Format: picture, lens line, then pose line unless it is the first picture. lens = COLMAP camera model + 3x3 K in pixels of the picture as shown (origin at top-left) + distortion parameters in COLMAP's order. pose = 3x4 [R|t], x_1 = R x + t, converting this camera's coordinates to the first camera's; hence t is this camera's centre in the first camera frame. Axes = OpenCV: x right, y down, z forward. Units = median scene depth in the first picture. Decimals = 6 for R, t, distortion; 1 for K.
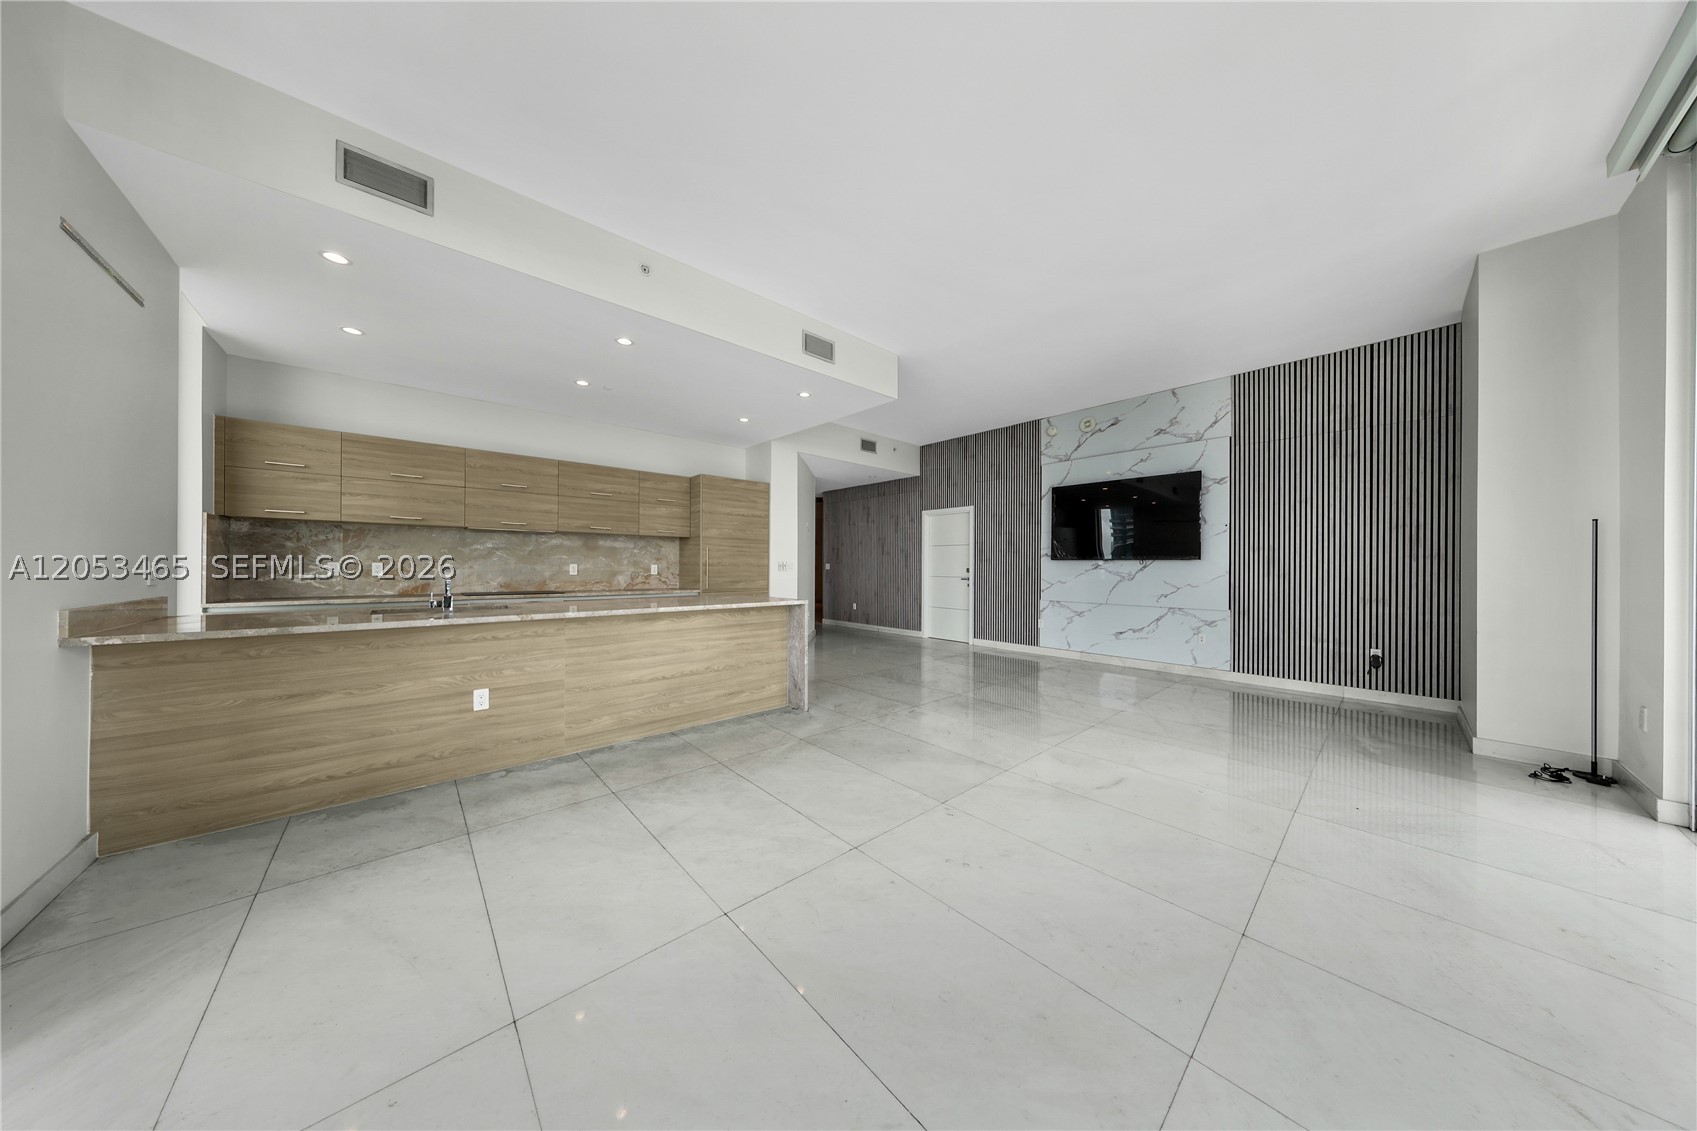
lens RADIAL K [[495.6, 0, 844.5], [0, 495.6, 567.3], [0, 0, 1]] dist [-0.001228, -0.000096]
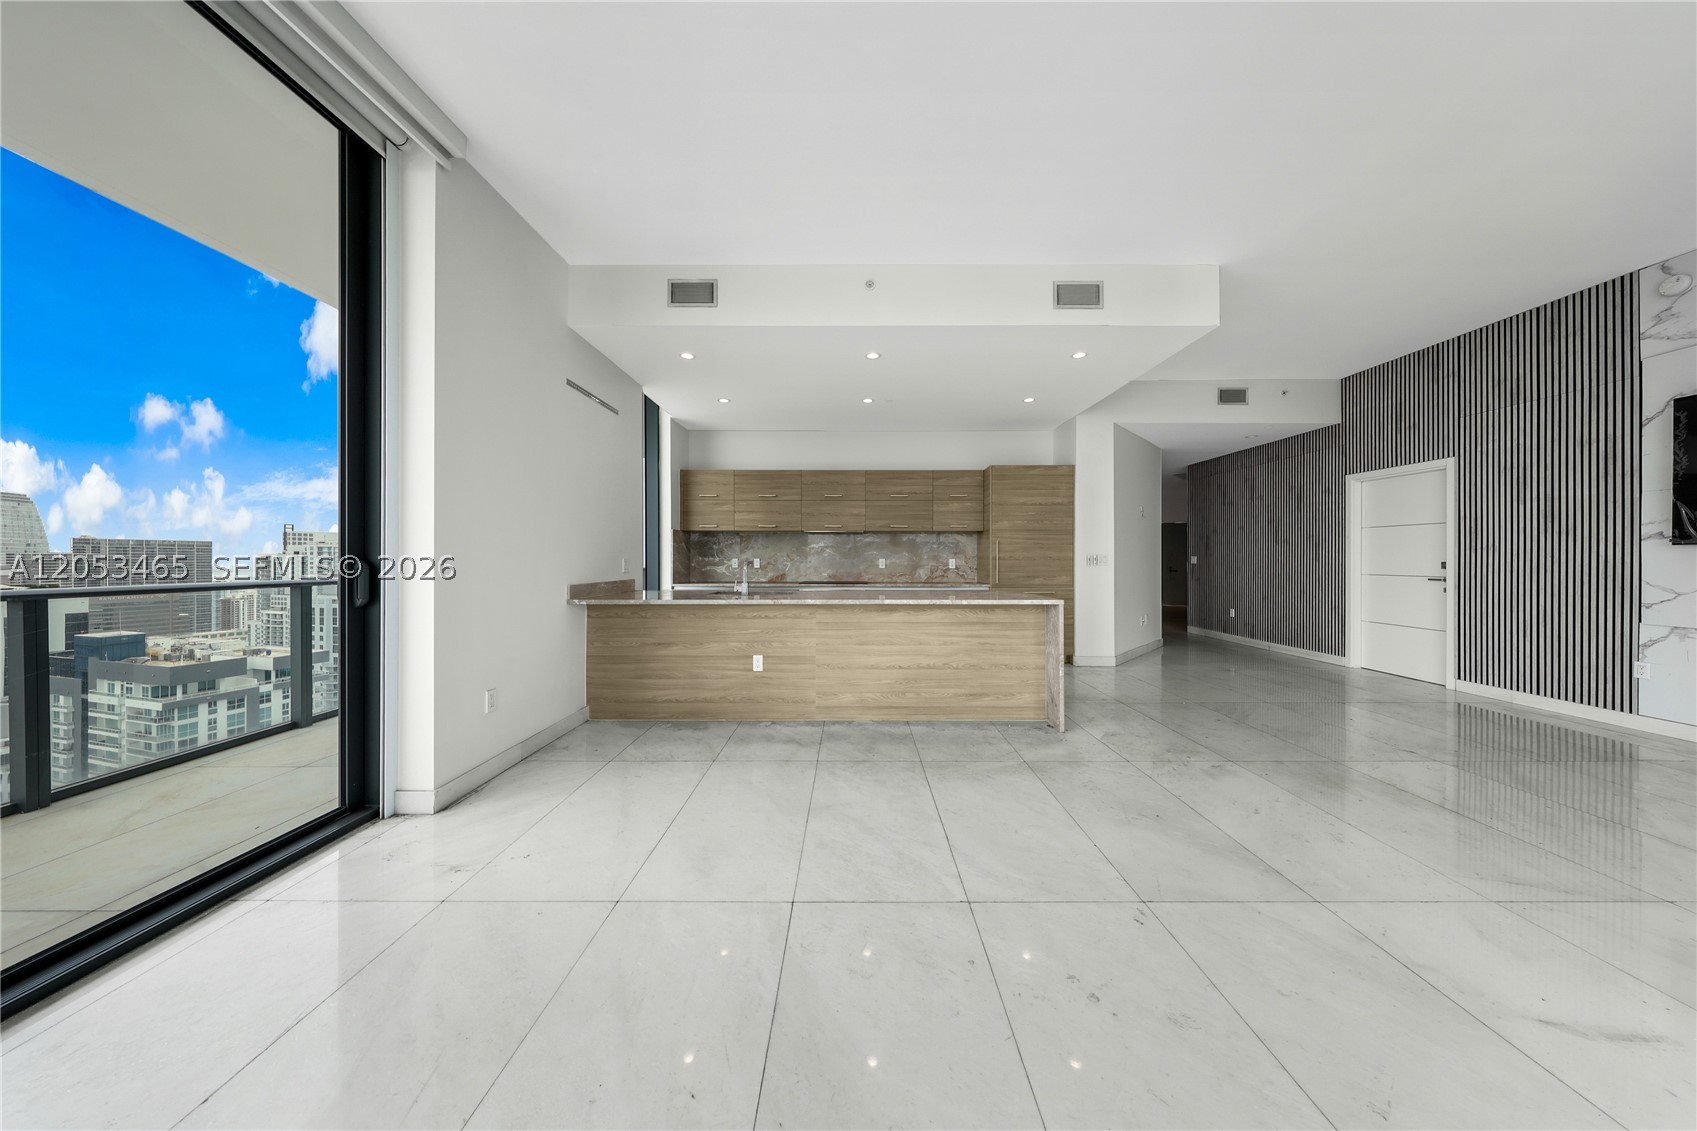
lens RADIAL K [[495.3, 0, 852.7], [0, 495.3, 561.1], [0, 0, 1]] dist [-0.000892, -0.000087]
pose [[0.744886, -0.002722, -0.667186, 0.215330], [0.002159, 0.999996, -0.001669, 0.000711], [0.667188, -0.000197, 0.744889, 0.131354]]
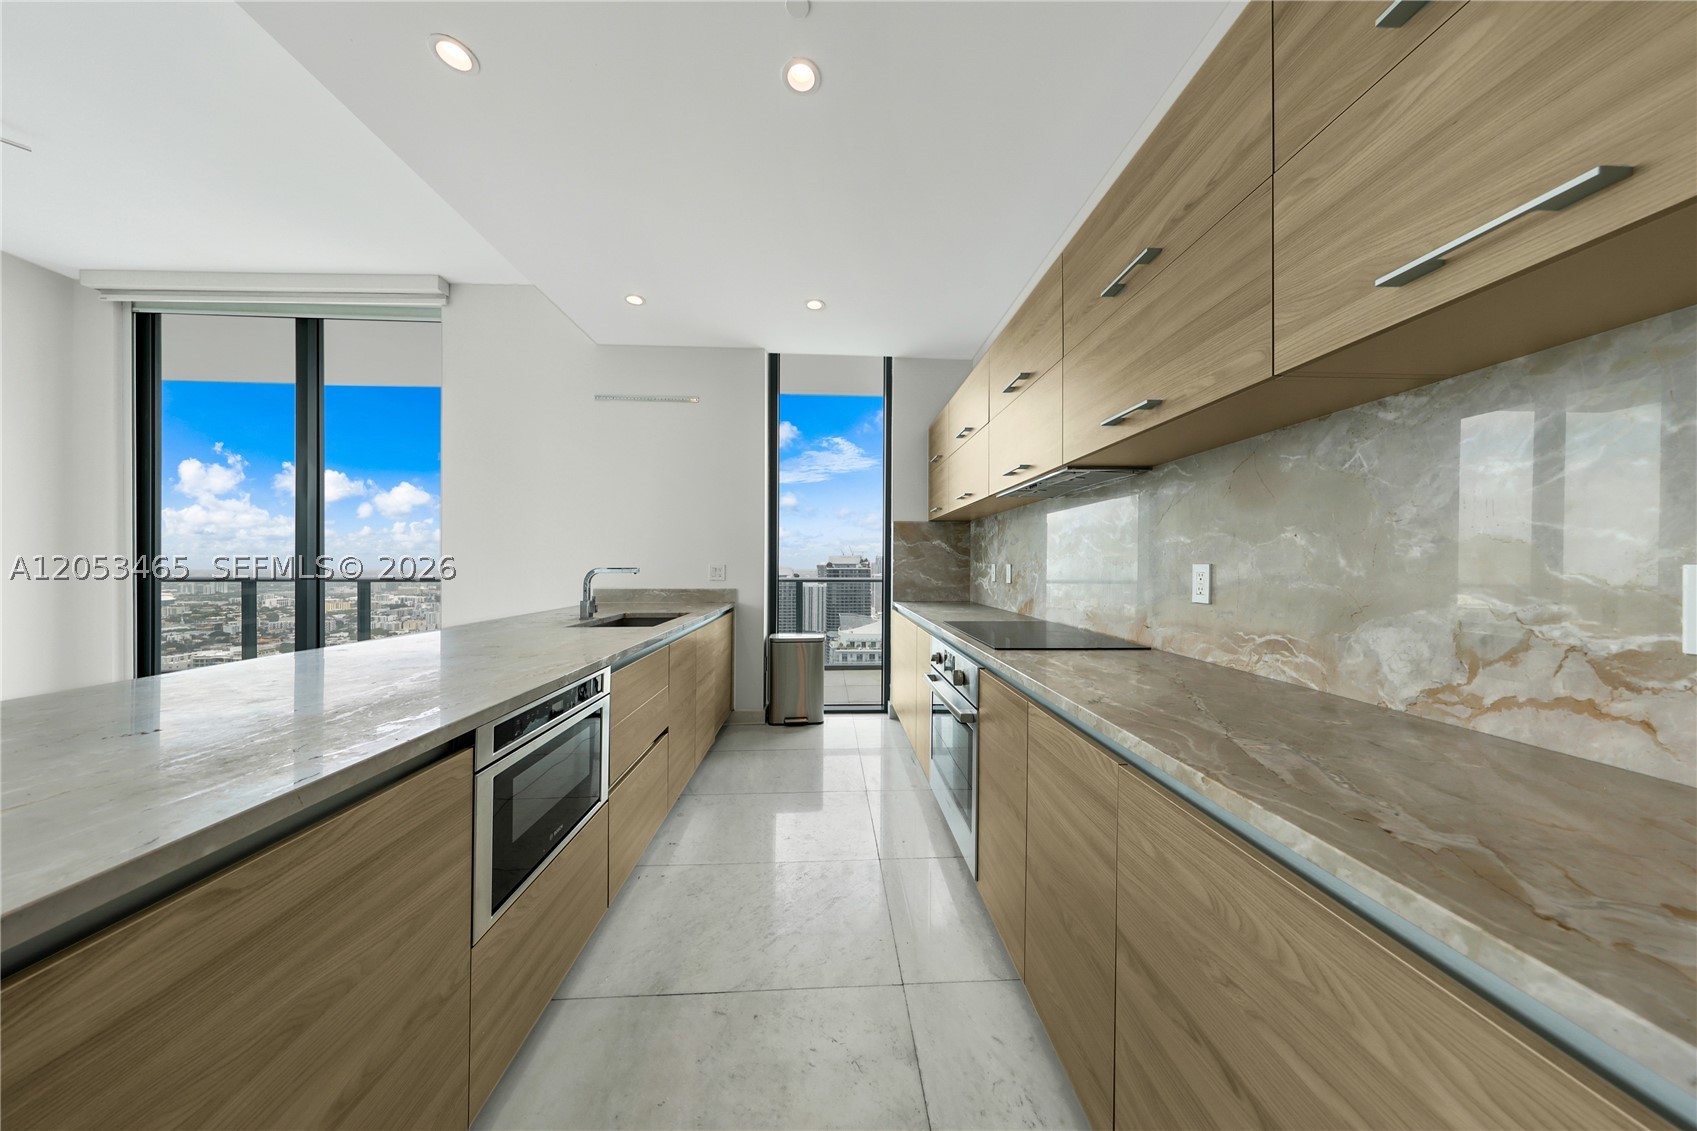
lens RADIAL K [[495.6, 0, 844.5], [0, 495.6, 567.3], [0, 0, 1]] dist [-0.001228, -0.000096]
pose [[-0.643729, -0.002153, -0.765250, -0.284182], [-0.004714, 0.999988, 0.001153, -0.004736], [0.765239, 0.004349, -0.643732, 1.327956]]
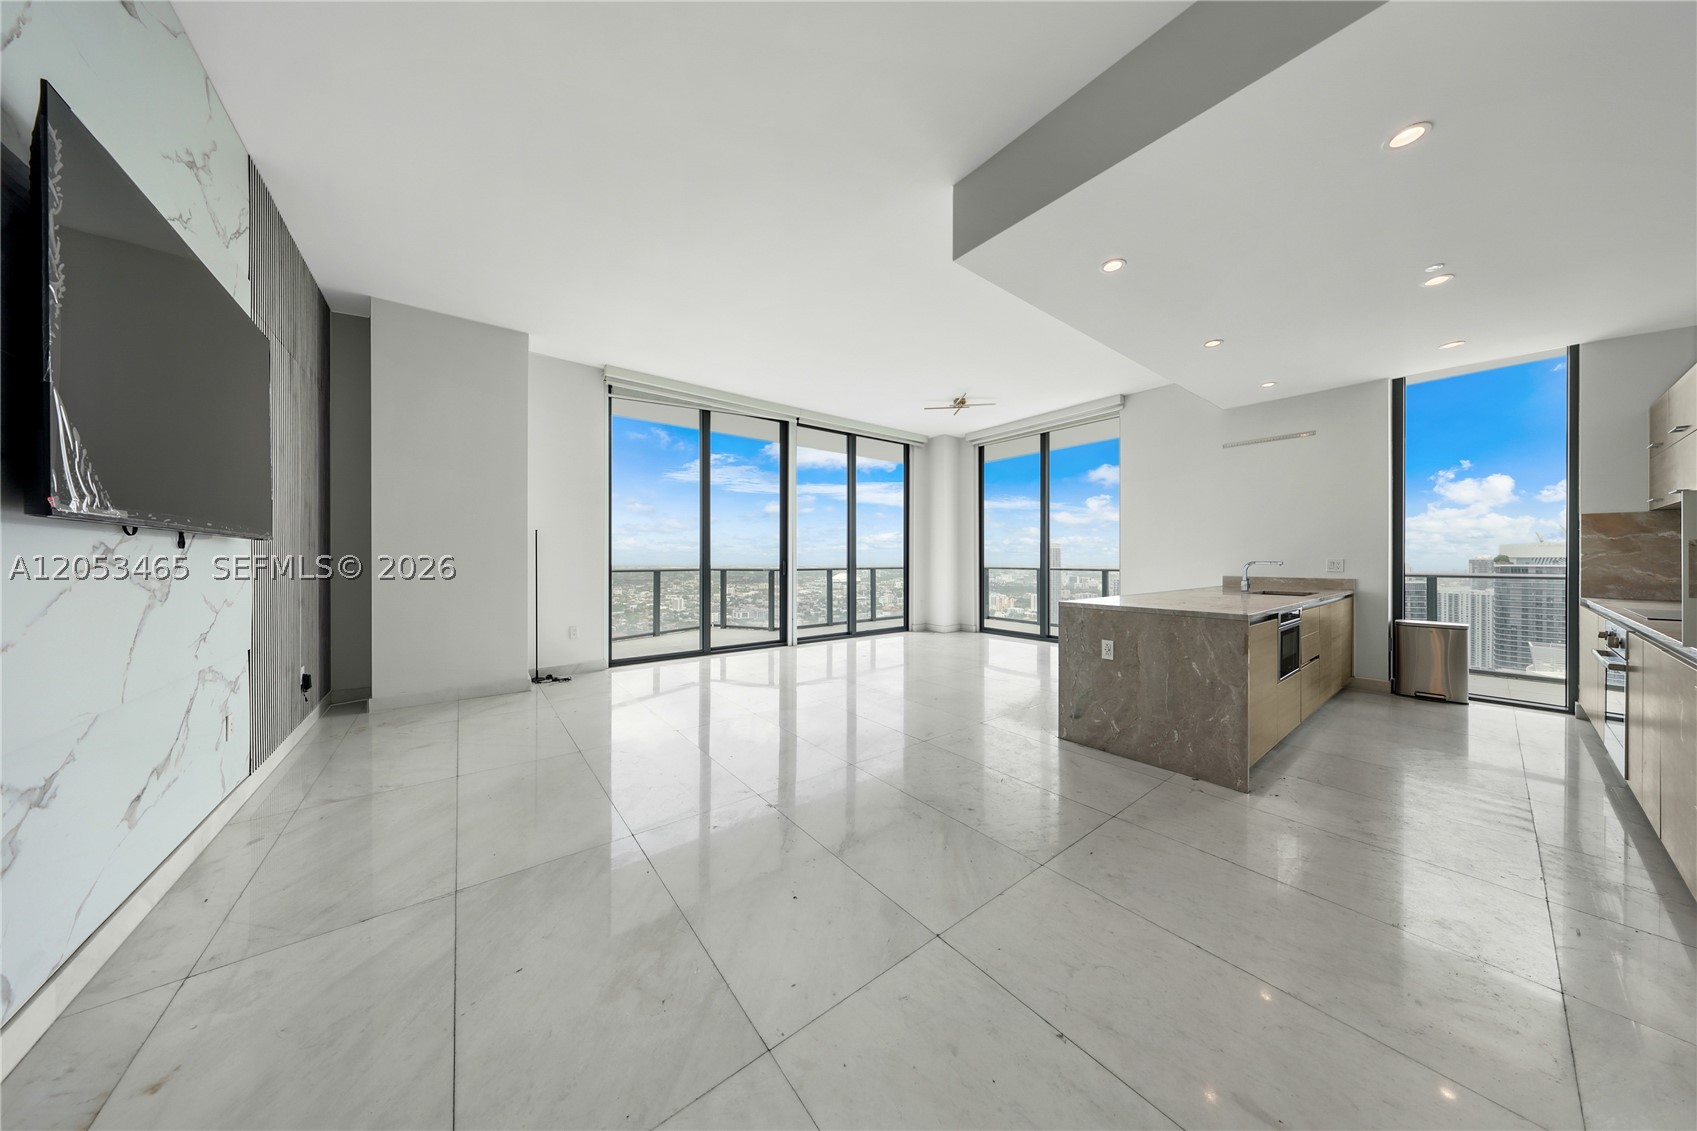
lens RADIAL K [[503.7, 0, 849.8], [0, 503.7, 559.8], [0, 0, 1]] dist [-0.001423, -0.000050]
pose [[-0.997242, -0.005182, 0.074042, 0.198832], [-0.005062, 0.999986, 0.001806, -0.002425], [-0.074050, 0.001426, -0.997254, 1.802263]]
